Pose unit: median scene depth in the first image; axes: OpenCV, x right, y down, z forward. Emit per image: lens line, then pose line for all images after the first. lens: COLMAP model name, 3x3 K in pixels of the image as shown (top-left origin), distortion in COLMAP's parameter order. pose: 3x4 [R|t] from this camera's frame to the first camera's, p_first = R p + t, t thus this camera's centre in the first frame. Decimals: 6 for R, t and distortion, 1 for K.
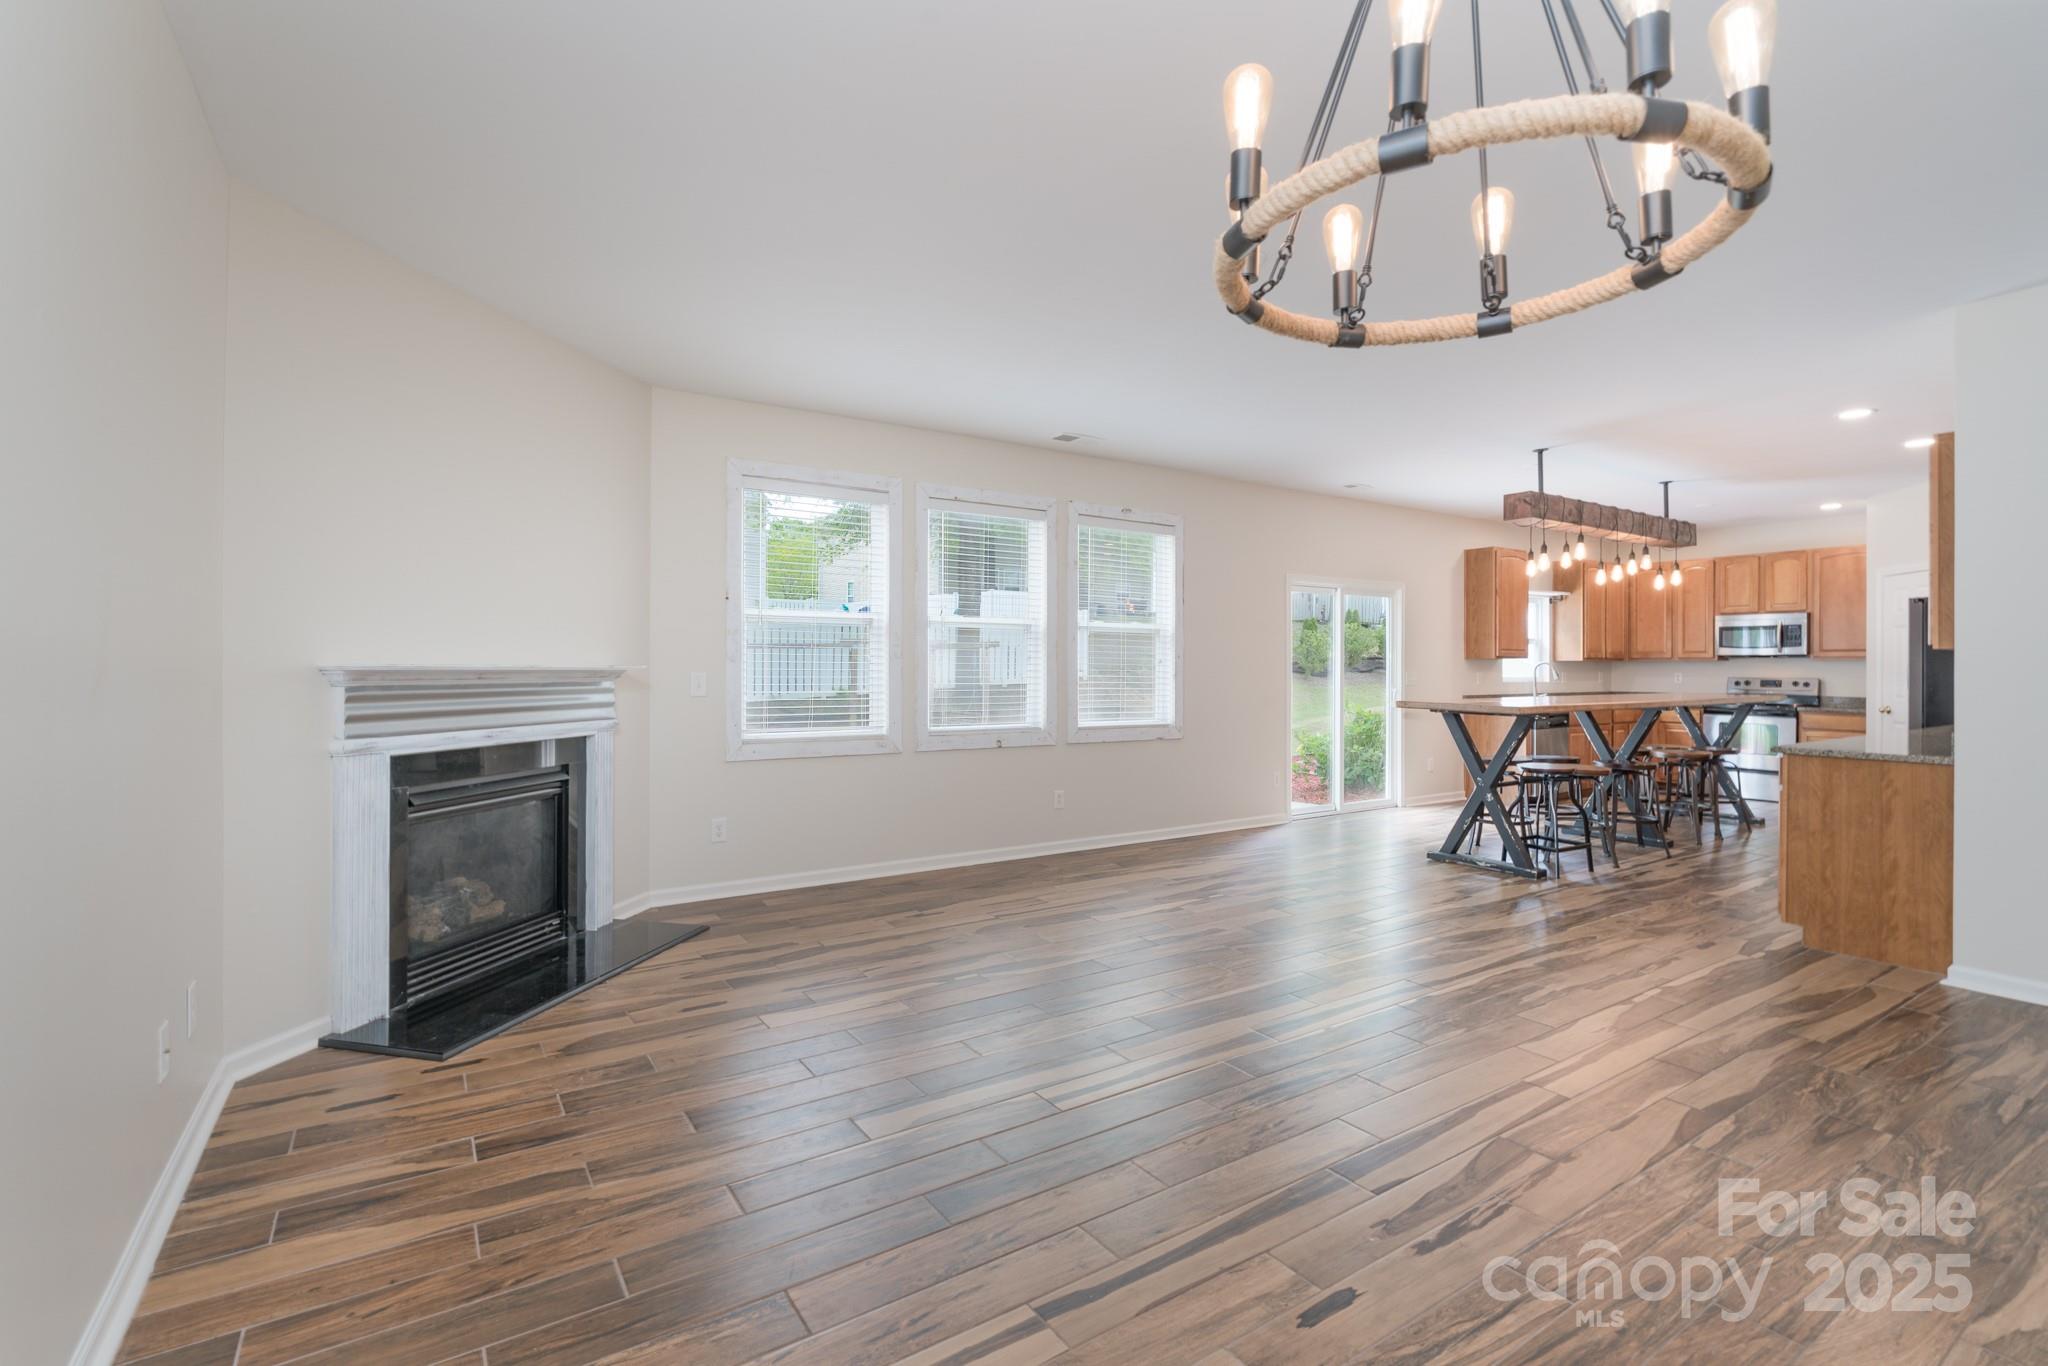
lens RADIAL K [[928.0, 0, 1019.8], [0, 928.0, 670.7], [0, 0, 1]] dist [-0.006933, -0.000342]
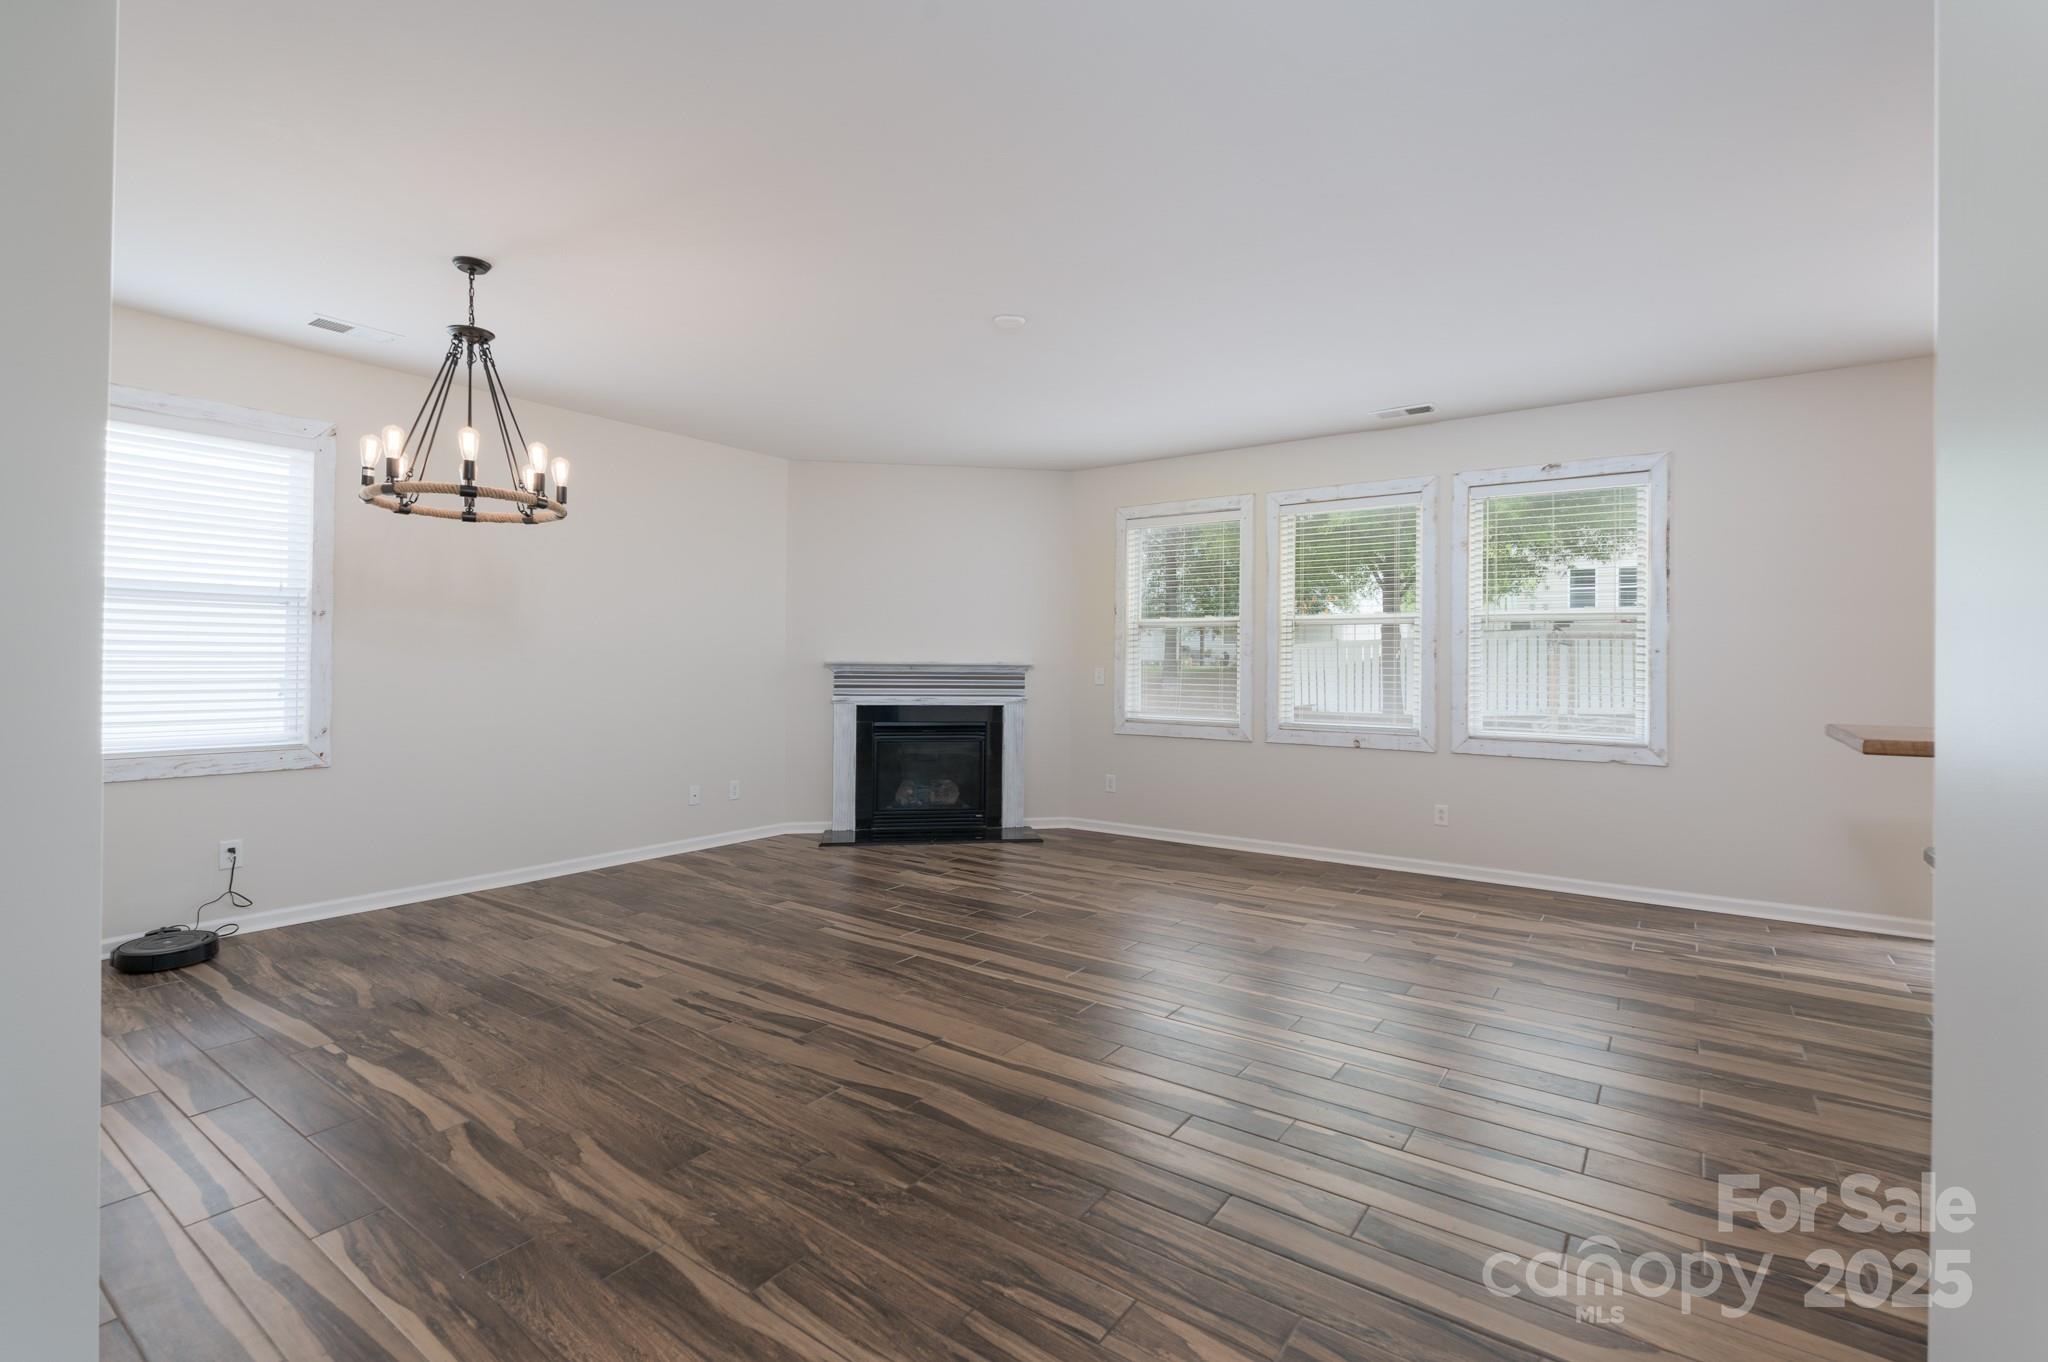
lens RADIAL K [[928.0, 0, 1023.5], [0, 928.0, 665.5], [0, 0, 1]] dist [-0.006933, -0.000342]
pose [[0.362548, 0.003891, -0.931957, 1.455149], [-0.008534, 0.999963, 0.000855, -0.001705], [0.931926, 0.007644, 0.362568, 0.621865]]
